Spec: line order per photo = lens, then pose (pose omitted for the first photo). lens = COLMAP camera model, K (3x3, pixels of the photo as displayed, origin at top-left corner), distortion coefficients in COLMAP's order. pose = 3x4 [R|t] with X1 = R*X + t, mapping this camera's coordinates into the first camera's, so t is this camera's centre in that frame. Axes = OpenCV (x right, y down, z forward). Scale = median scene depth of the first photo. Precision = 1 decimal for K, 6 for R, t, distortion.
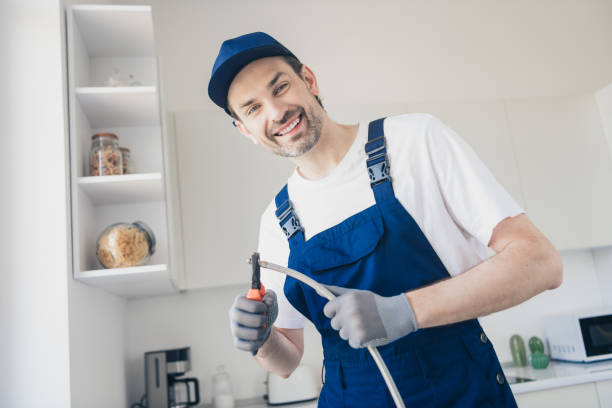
lens RADIAL K [[532.2, 0, 306.0], [0, 532.2, 204.0], [0, 0, 1]] dist [0.007111, -0.003158]
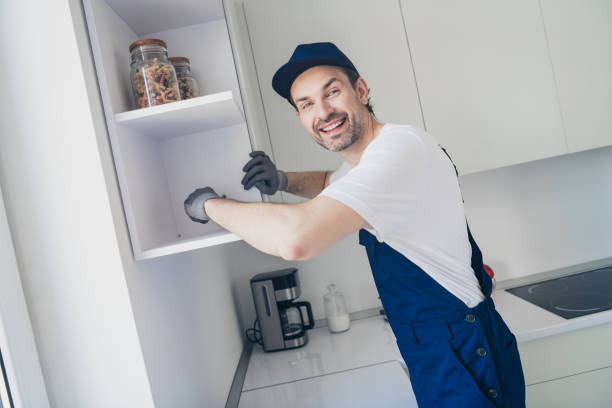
lens RADIAL K [[502.3, 0, 306.0], [0, 502.3, 204.0], [0, 0, 1]] dist [-0.011856, 0.004532]
pose [[0.981977, -0.080897, -0.170814, -0.073939], [0.117273, 0.969547, 0.215002, -0.037192], [0.148219, -0.231159, 0.961559, 0.319430]]
